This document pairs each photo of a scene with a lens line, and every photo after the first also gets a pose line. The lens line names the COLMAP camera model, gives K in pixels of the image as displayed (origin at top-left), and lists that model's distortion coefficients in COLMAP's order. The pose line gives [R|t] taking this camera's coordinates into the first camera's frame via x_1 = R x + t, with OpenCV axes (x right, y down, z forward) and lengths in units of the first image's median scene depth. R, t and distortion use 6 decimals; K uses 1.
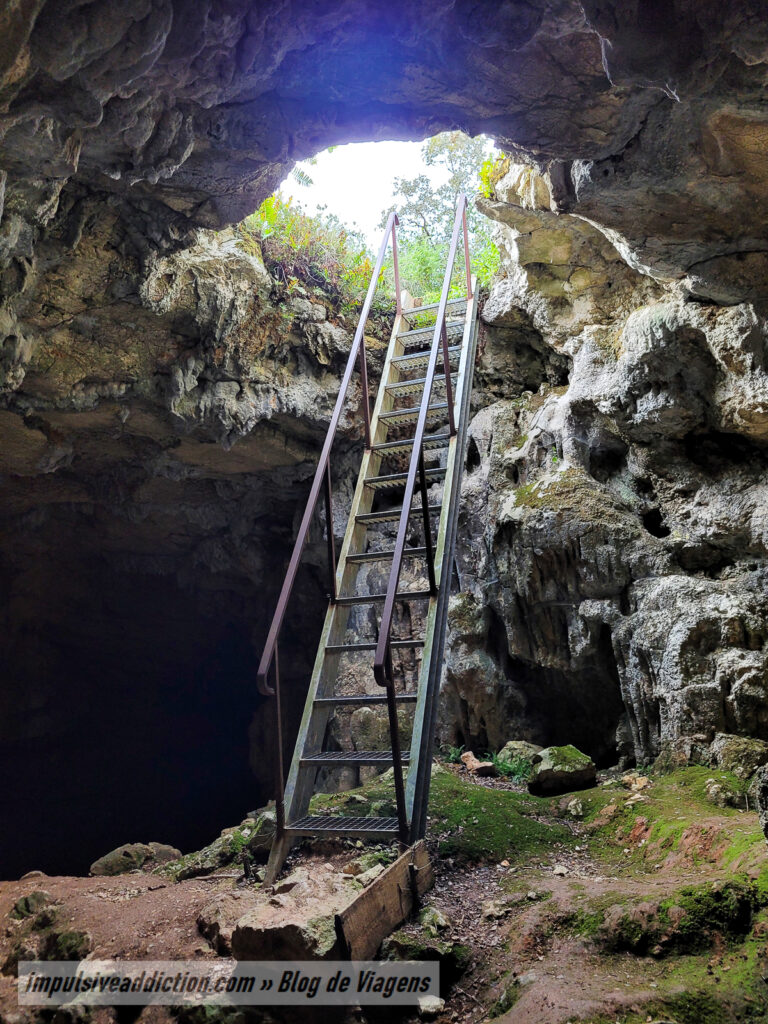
lens RADIAL K [[773.1, 0, 384.0], [0, 773.1, 512.0], [0, 0, 1]] dist [0.055914, -0.045653]
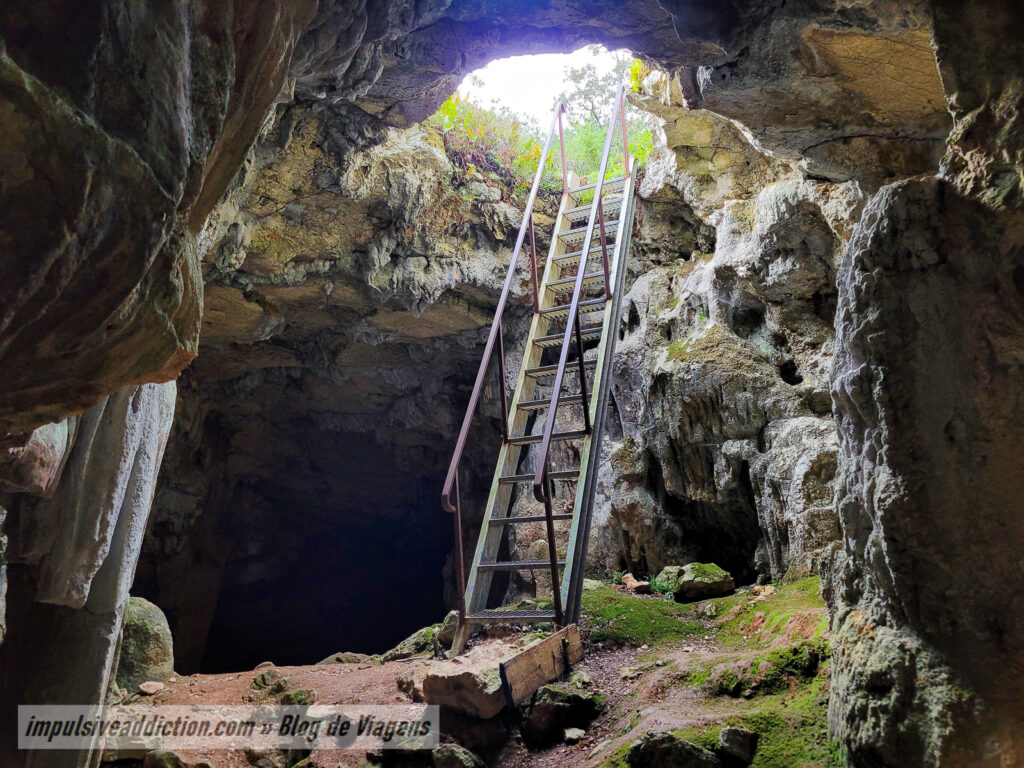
lens RADIAL K [[779.9, 0, 539.3], [0, 779.9, 386.1], [0, 0, 1]] dist [0.049369, 0.000041]
pose [[0.998476, -0.016042, -0.052813, 0.043002], [0.016474, 0.999834, 0.007755, 0.019304], [0.052680, -0.008613, 0.998574, -0.166397]]
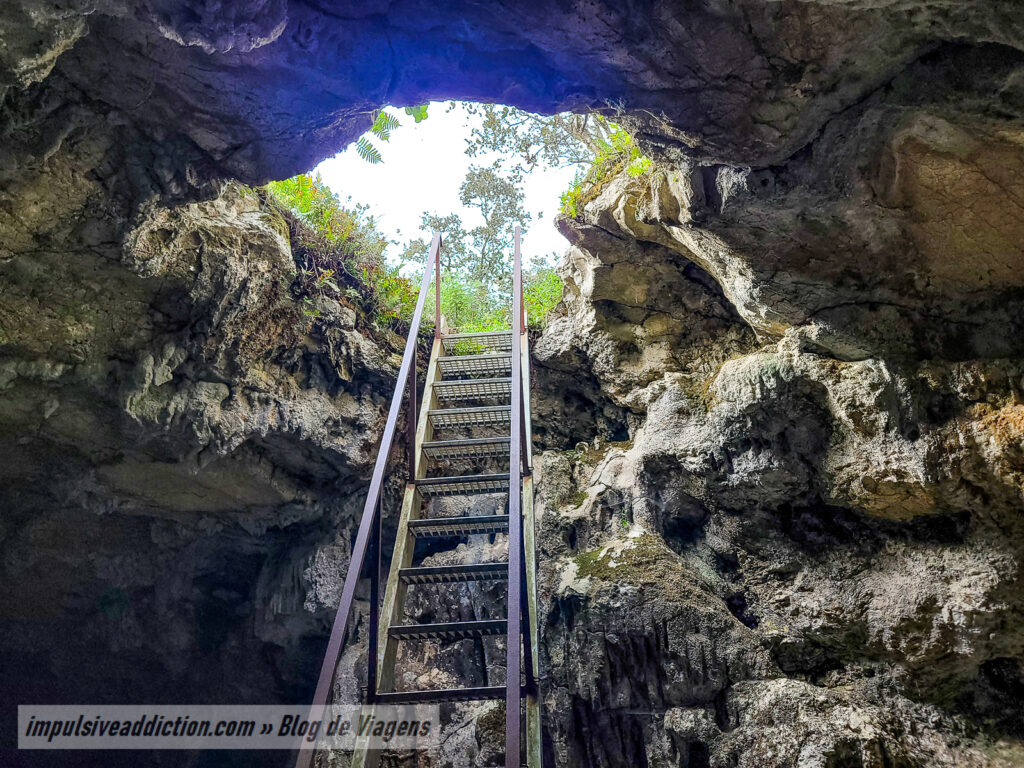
lens RADIAL K [[759.7, 0, 513.4], [0, 759.7, 391.5], [0, 0, 1]] dist [0.056352, -0.053368]
pose [[0.956469, 0.138513, 0.256869, -0.127329], [-0.063921, 0.958247, -0.278707, 0.034056], [-0.284748, 0.250155, 0.925387, 0.257136]]
